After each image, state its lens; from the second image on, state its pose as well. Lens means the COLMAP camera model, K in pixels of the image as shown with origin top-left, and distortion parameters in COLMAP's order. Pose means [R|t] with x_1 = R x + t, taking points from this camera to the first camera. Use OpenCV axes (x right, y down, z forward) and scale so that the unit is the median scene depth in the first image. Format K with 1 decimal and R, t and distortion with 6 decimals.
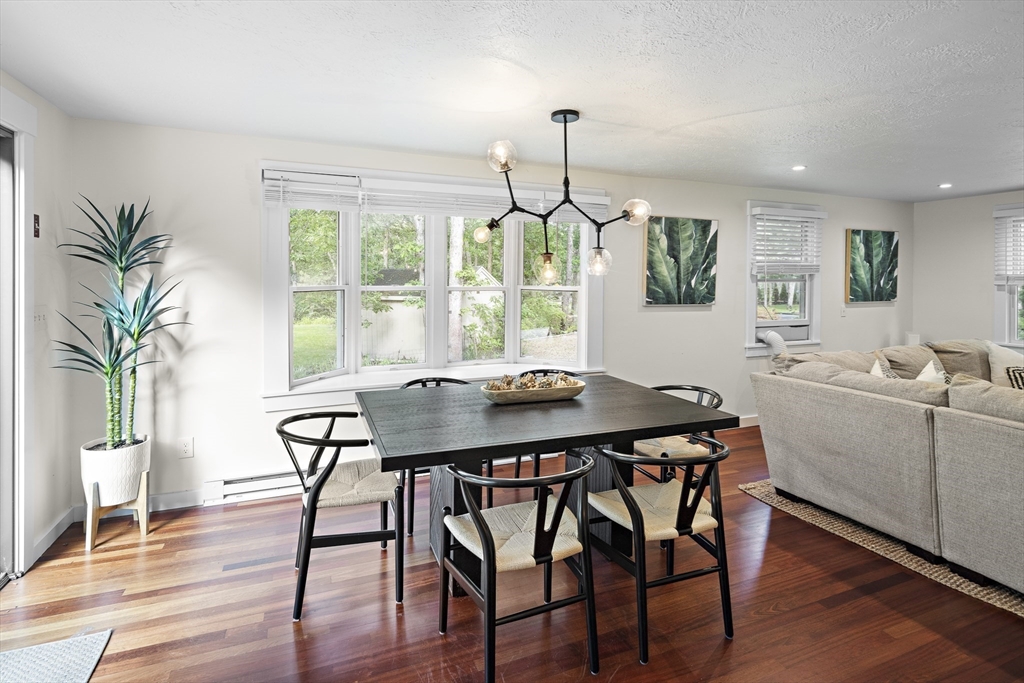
lens RADIAL K [[499.0, 0, 512.8], [0, 499.0, 290.7], [0, 0, 1]] dist [-0.000847, -0.001662]
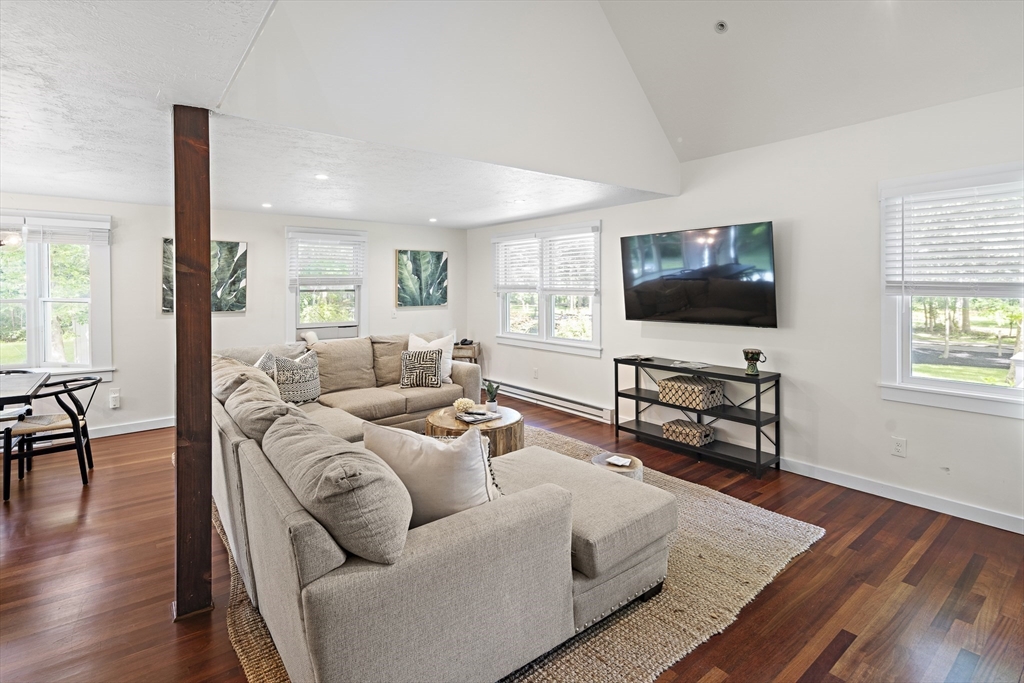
lens RADIAL K [[499.0, 0, 512.8], [0, 499.0, 290.7], [0, 0, 1]] dist [-0.000847, -0.001662]
pose [[0.959920, -0.007298, 0.280180, 0.702178], [0.009550, 0.999932, -0.006673, -0.008022], [-0.280113, 0.009081, 0.959924, -0.362595]]
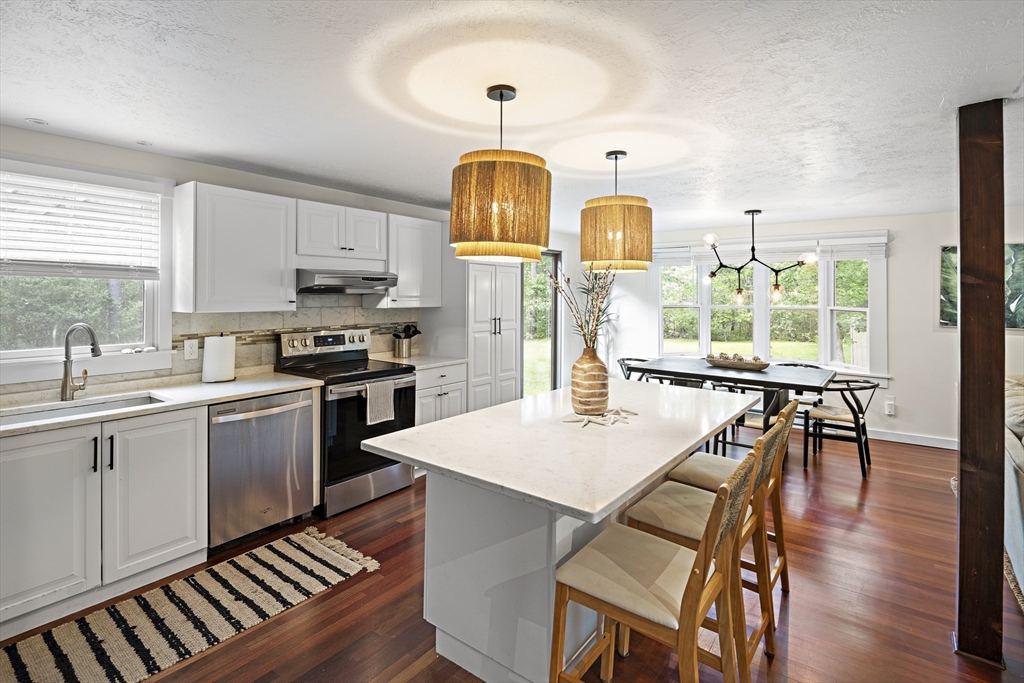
lens RADIAL K [[499.0, 0, 512.8], [0, 499.0, 290.7], [0, 0, 1]] dist [-0.000847, -0.001662]
pose [[0.510735, -0.006736, -0.859712, 0.705458], [-0.020167, 0.999600, -0.019813, -0.008436], [0.859502, 0.027457, 0.510395, -0.383700]]
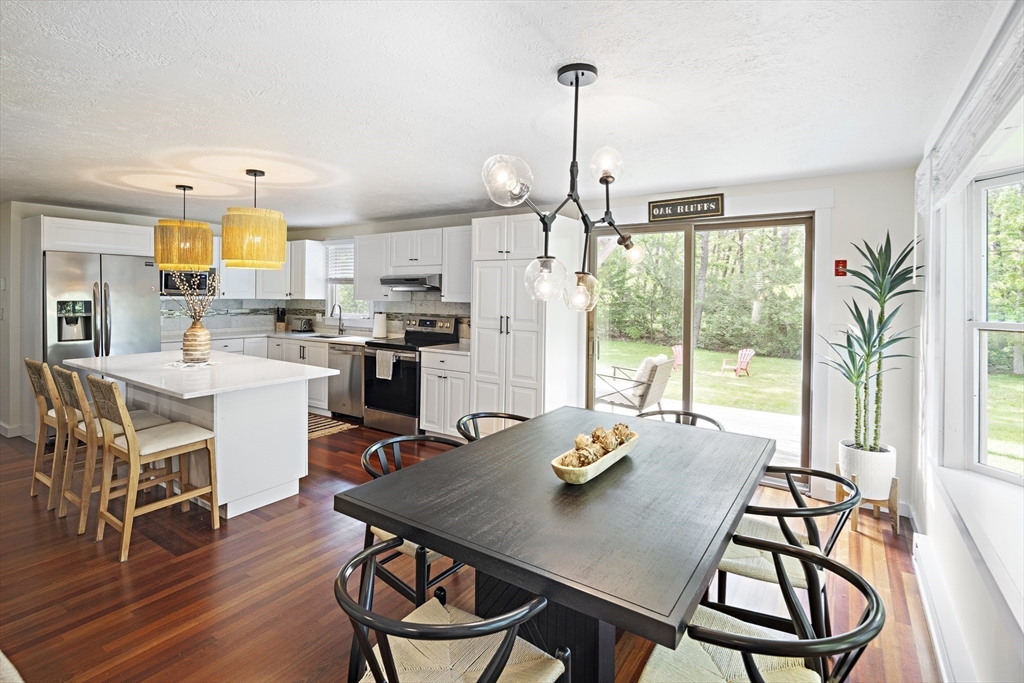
lens RADIAL K [[499.0, 0, 512.8], [0, 499.0, 290.7], [0, 0, 1]] dist [-0.000847, -0.001662]
pose [[-0.829838, -0.013607, -0.557838, 0.331516], [-0.022227, 0.999715, 0.008679, -0.029520], [0.557561, 0.019601, -0.829904, 0.897418]]
